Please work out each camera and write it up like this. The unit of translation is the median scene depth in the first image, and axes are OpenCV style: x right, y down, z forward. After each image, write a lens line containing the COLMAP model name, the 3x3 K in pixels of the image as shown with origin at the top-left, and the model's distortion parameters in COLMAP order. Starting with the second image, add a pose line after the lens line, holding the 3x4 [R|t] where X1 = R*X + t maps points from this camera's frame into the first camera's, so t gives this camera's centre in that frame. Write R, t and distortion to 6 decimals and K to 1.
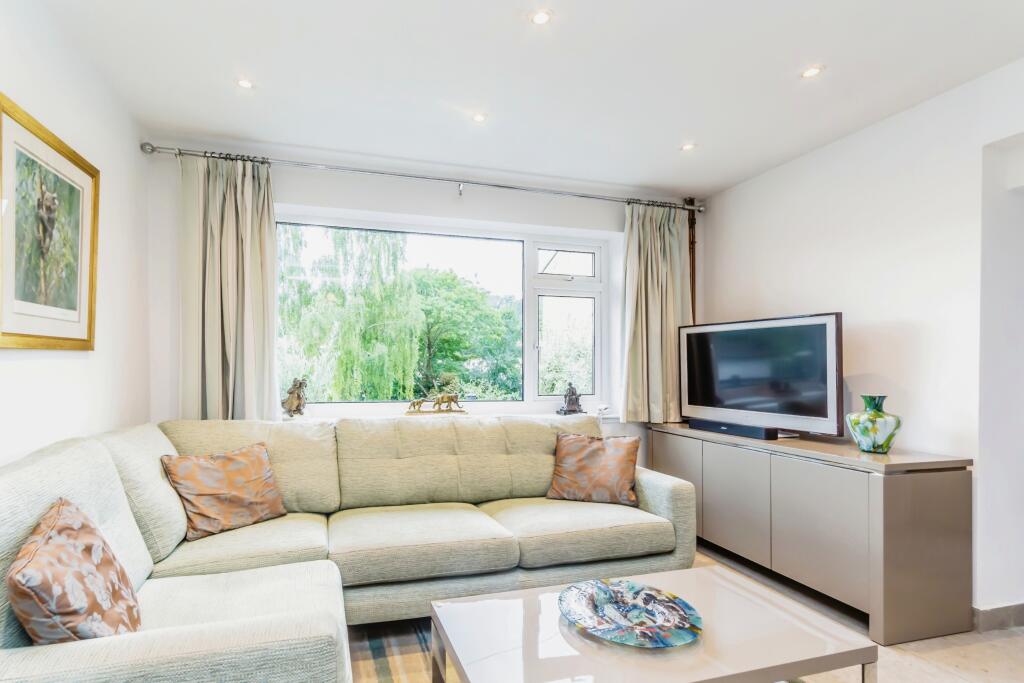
lens RADIAL K [[476.1, 0, 452.3], [0, 476.1, 364.7], [0, 0, 1]] dist [0.001335, 0.000301]
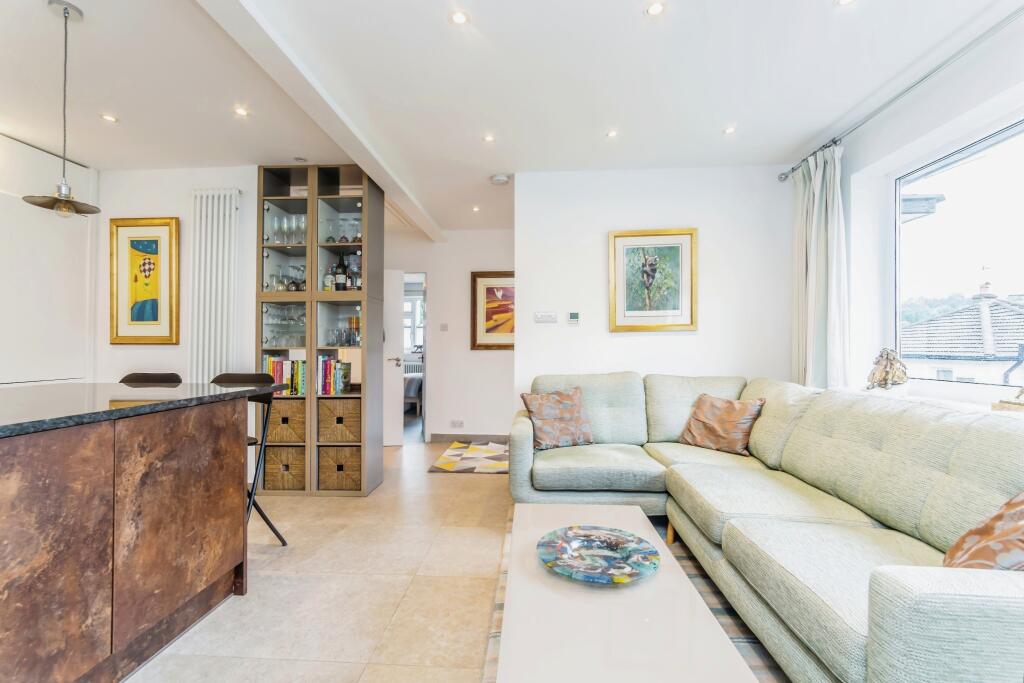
lens RADIAL K [[466.9, 0, 499.5], [0, 466.9, 350.5], [0, 0, 1]] dist [0.001179, 0.000620]
pose [[-0.333884, -0.002642, -0.942610, 0.718939], [0.001718, 0.999993, -0.003412, 0.031570], [0.942613, -0.002759, -0.333877, 0.572802]]
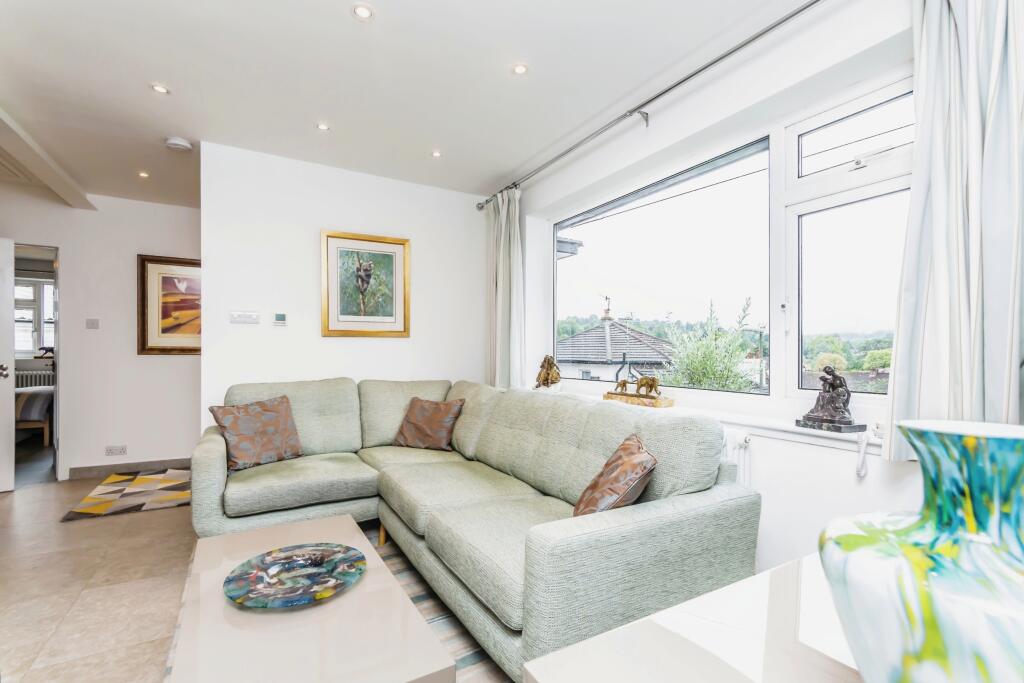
lens RADIAL K [[469.8, 0, 513.6], [0, 469.8, 360.2], [0, 0, 1]] dist [0.000029, 0.000117]
pose [[0.262299, 0.005538, -0.964971, 0.719222], [-0.000596, 0.999984, 0.005577, 0.031579], [0.964986, -0.000888, 0.262298, 0.588085]]
